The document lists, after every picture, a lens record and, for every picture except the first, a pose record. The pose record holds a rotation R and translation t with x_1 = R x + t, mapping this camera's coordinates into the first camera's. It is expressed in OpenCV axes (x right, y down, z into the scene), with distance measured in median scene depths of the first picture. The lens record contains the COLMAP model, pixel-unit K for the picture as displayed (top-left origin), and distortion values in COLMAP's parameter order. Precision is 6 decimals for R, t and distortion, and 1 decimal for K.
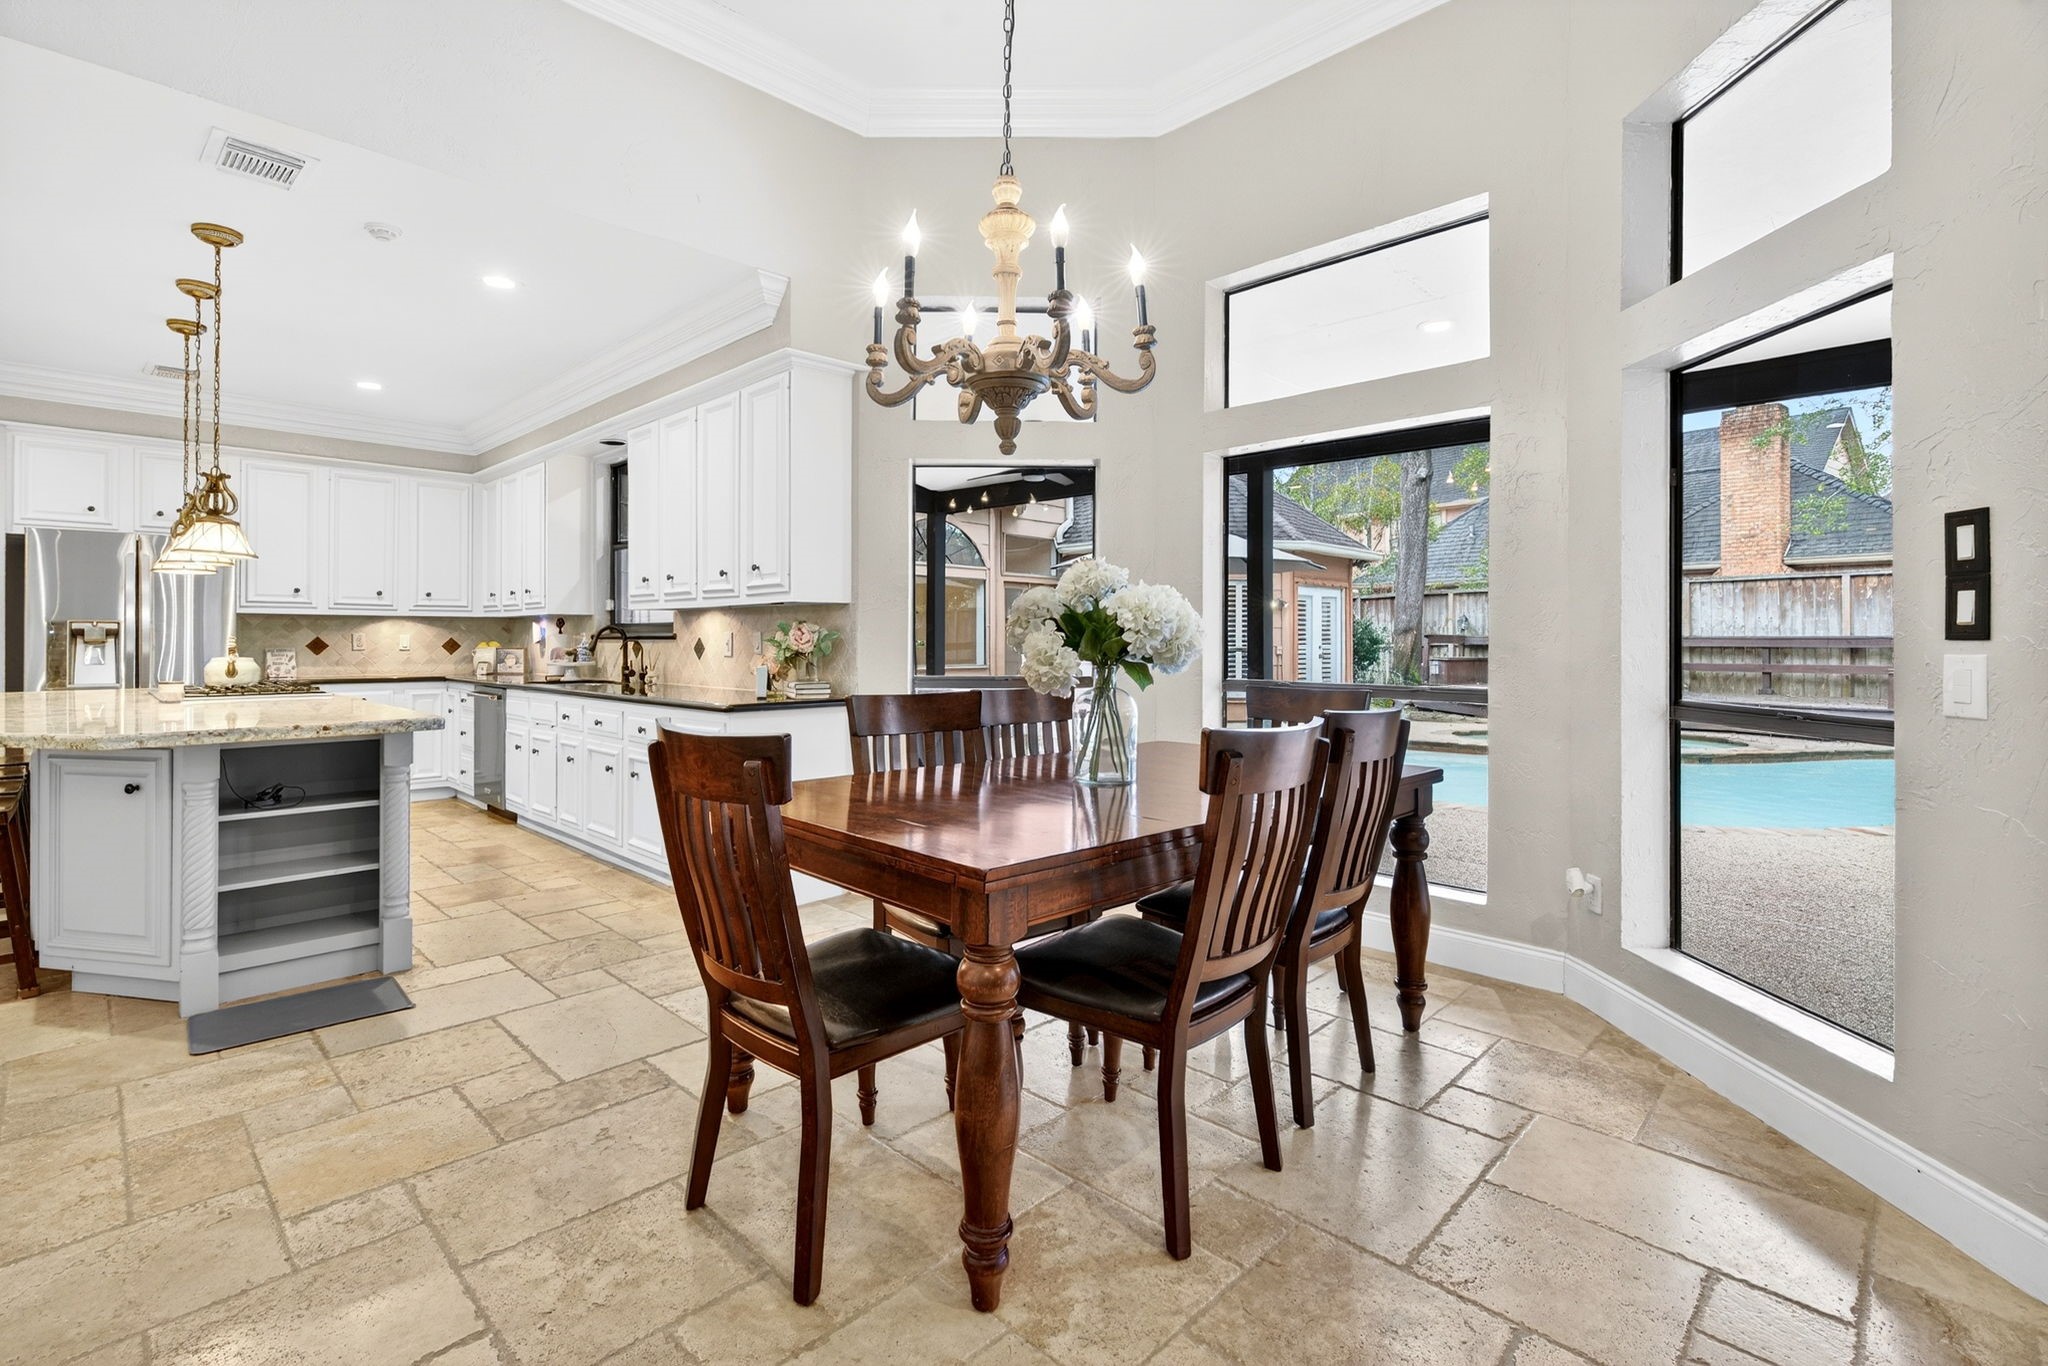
lens RADIAL K [[933.1, 0, 1005.4], [0, 933.1, 635.0], [0, 0, 1]] dist [0.000352, 0.001315]
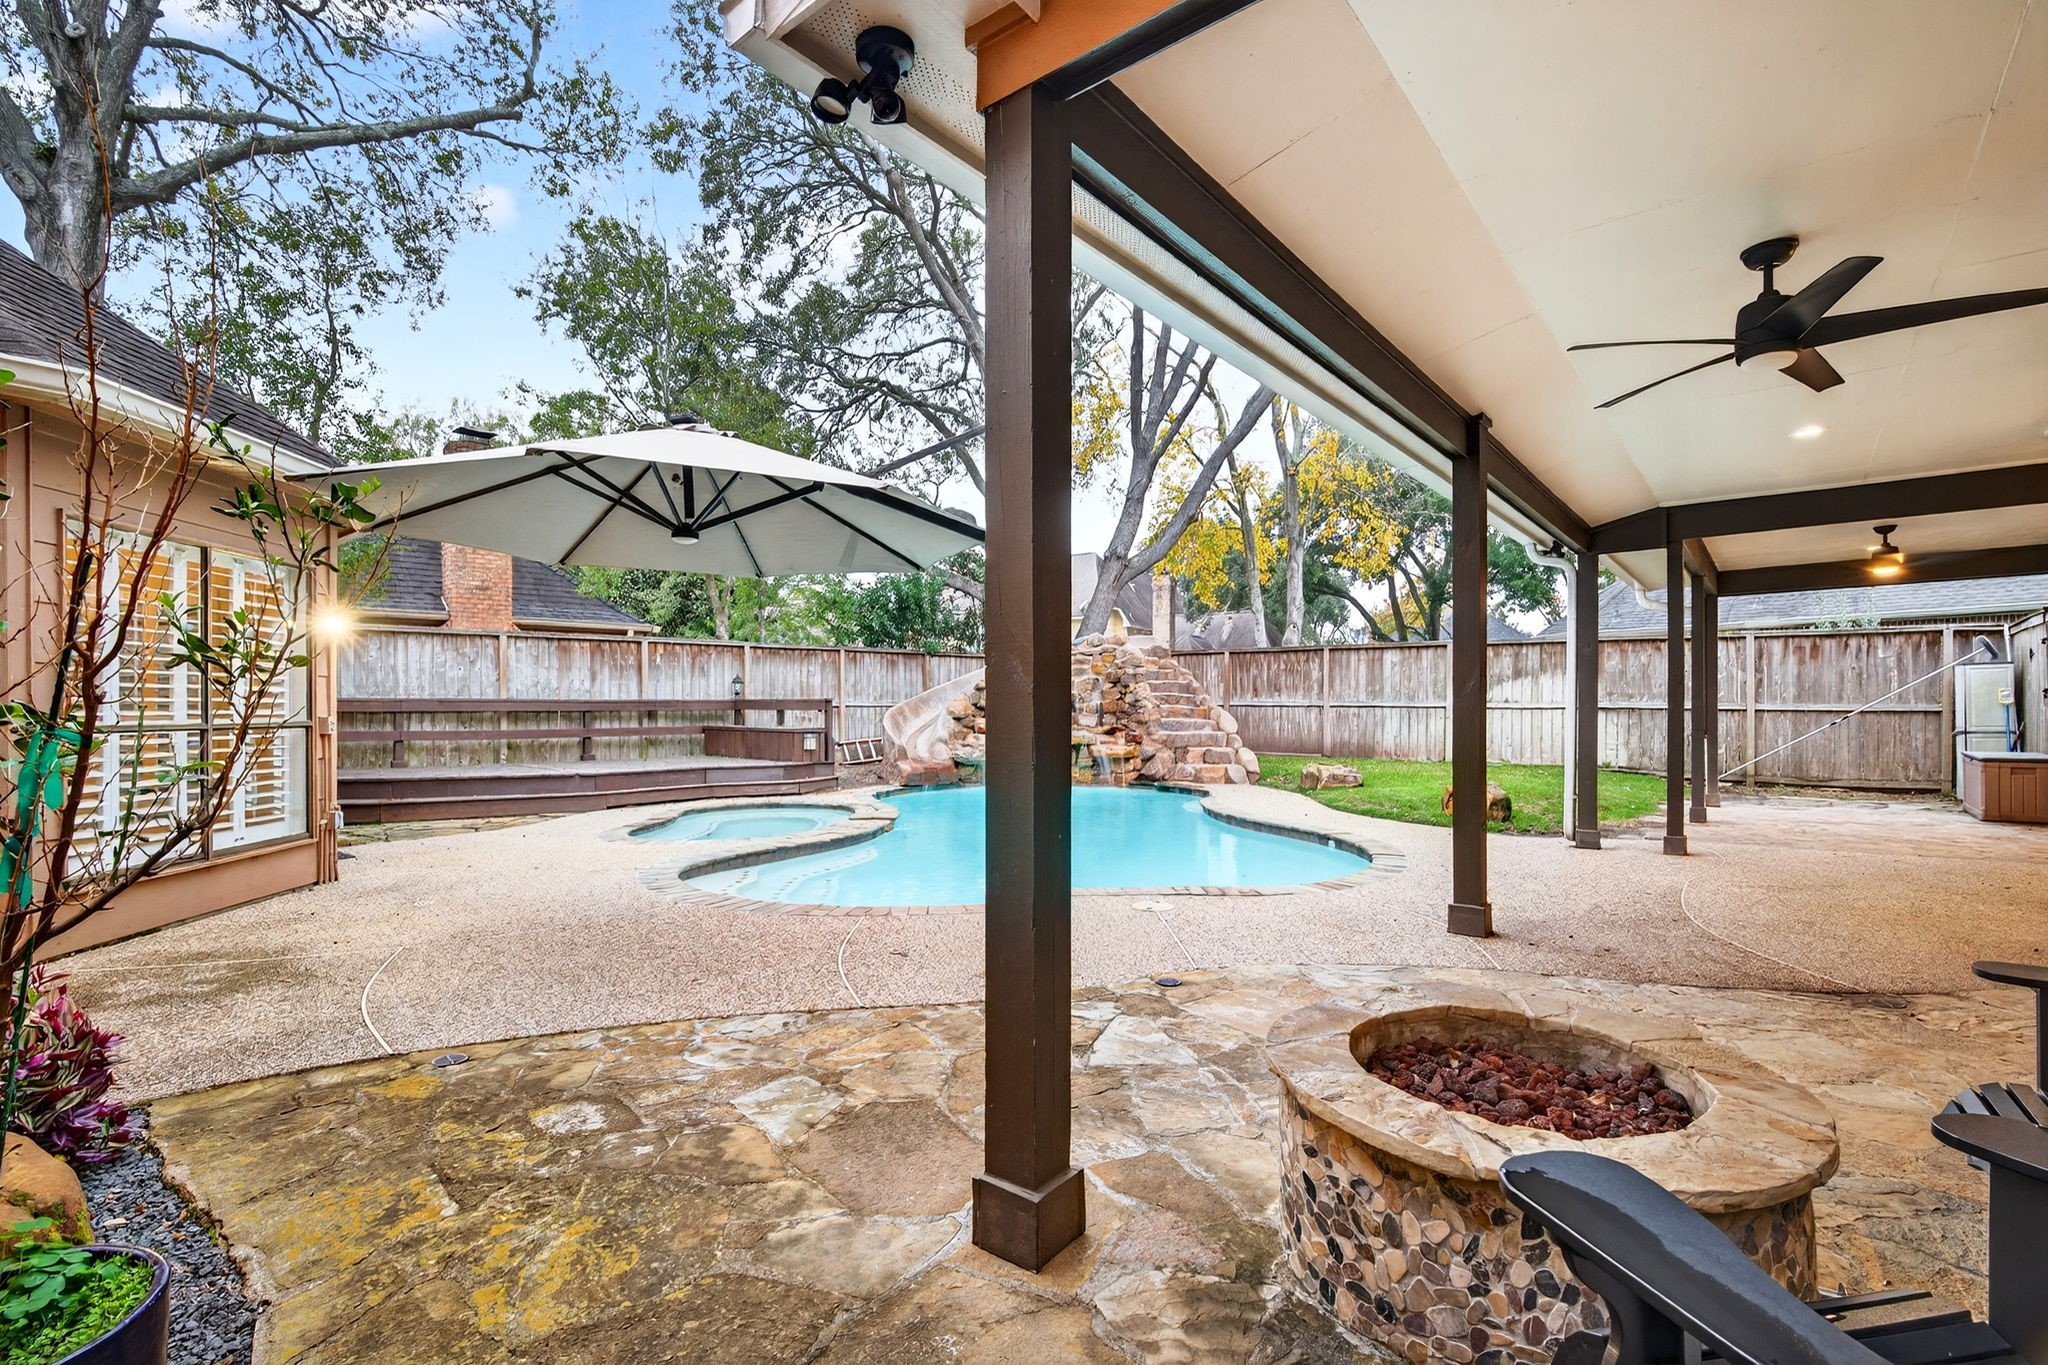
lens RADIAL K [[933.1, 0, 1024.5], [0, 933.1, 708.9], [0, 0, 1]] dist [0.000352, 0.001315]
pose [[-0.102319, -0.004536, 0.994741, -0.176333], [-0.005884, 0.999975, 0.003955, 0.004713], [-0.994734, -0.005448, -0.102343, 0.650465]]
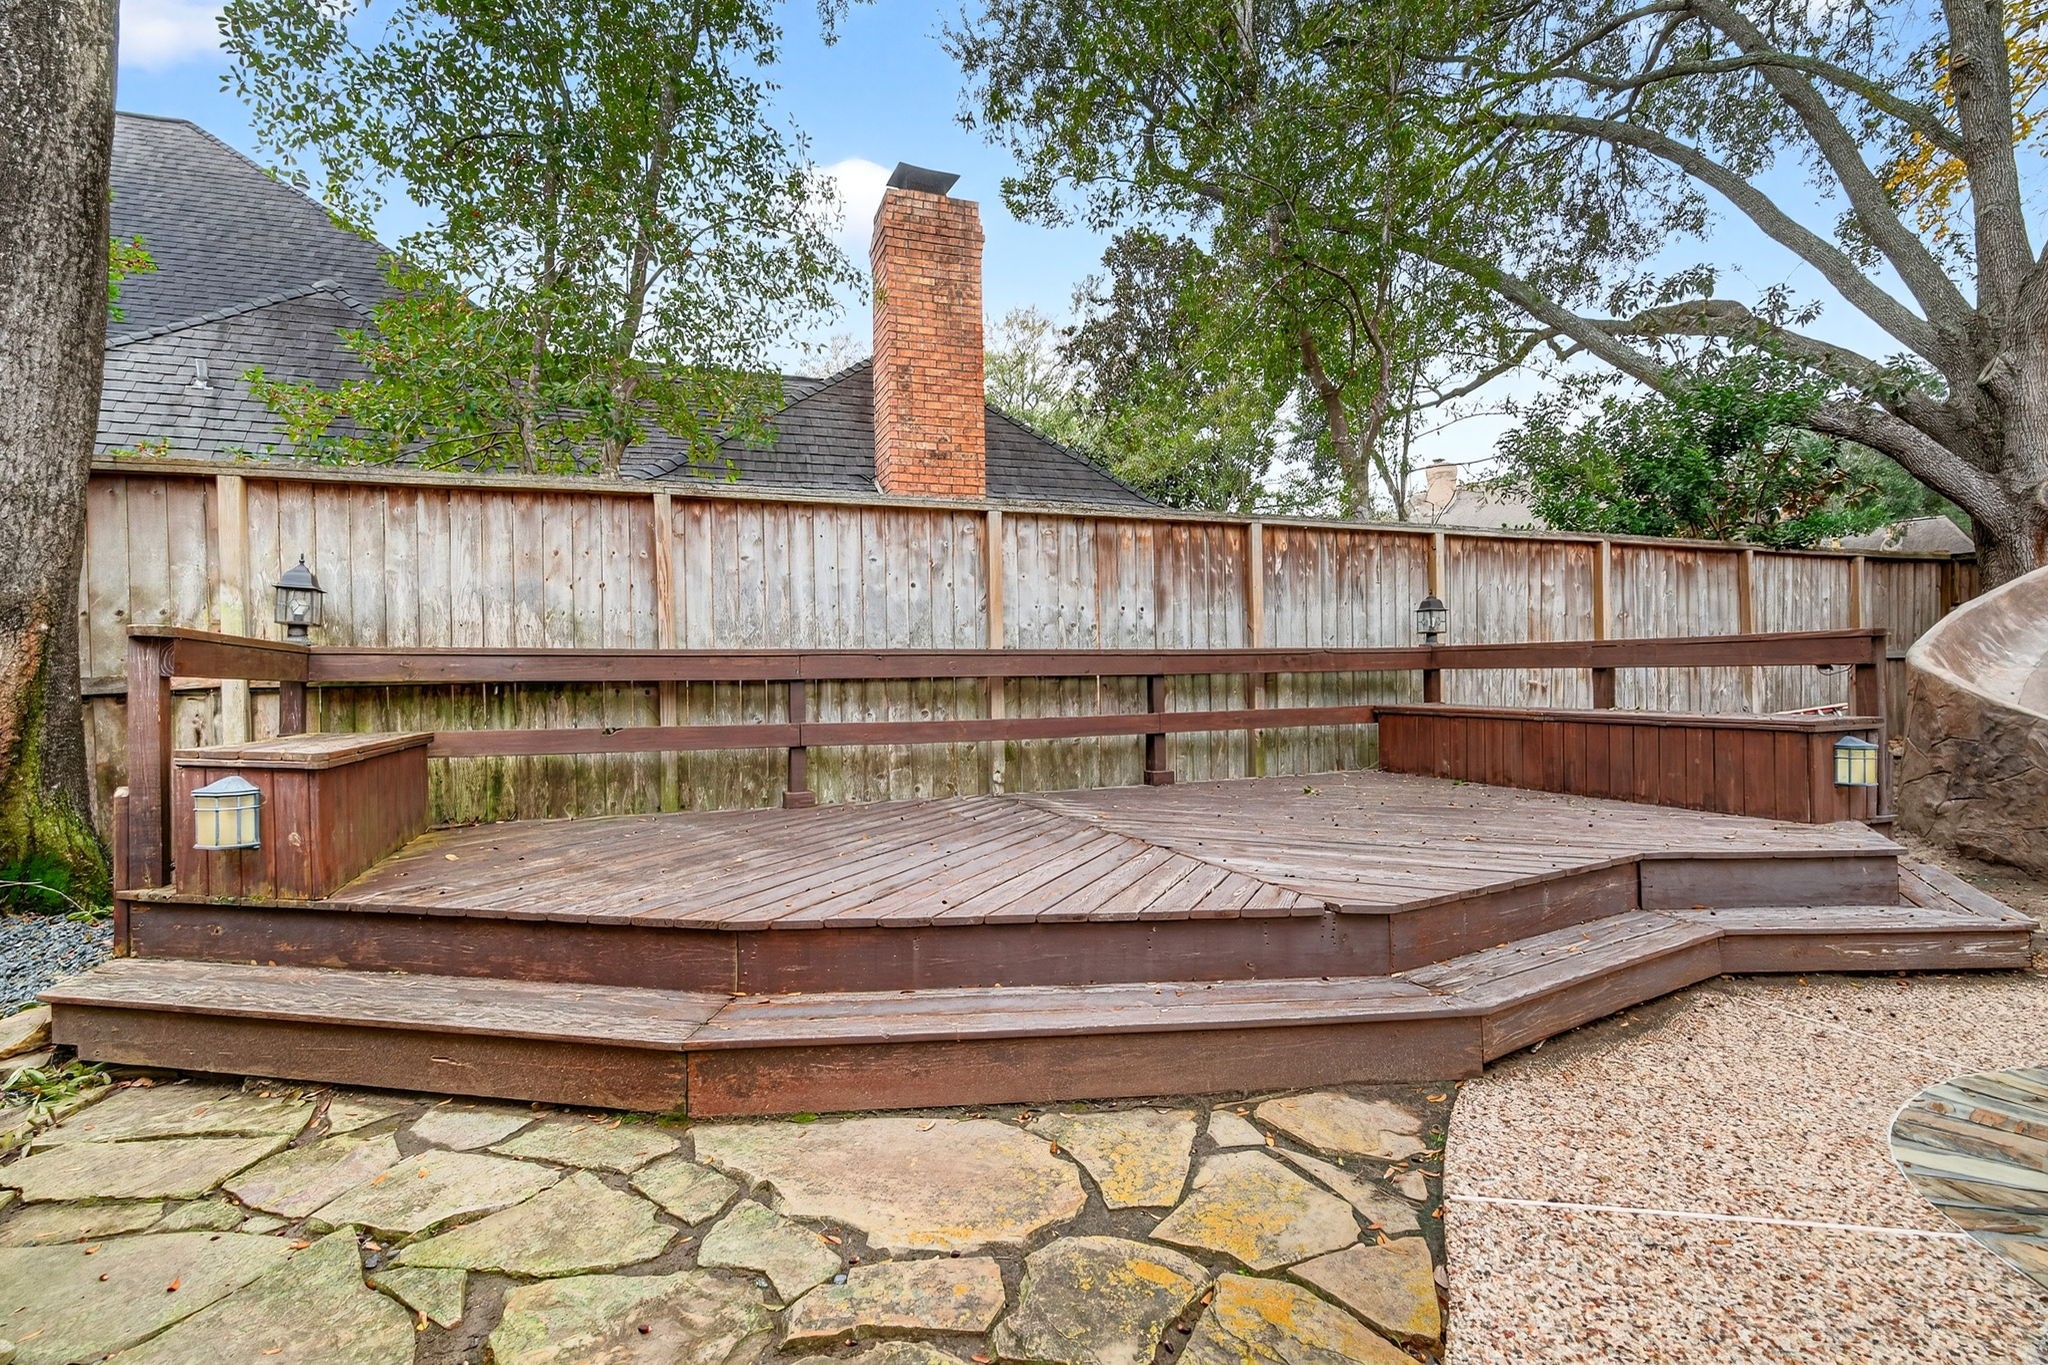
lens RADIAL K [[933.1, 0, 1025.8], [0, 933.1, 669.3], [0, 0, 1]] dist [0.000352, 0.001315]
pose [[0.285736, 0.000455, 0.958308, 0.384255], [0.007997, 0.999964, -0.002859, 0.011312], [-0.958275, 0.008481, 0.285722, 0.929994]]
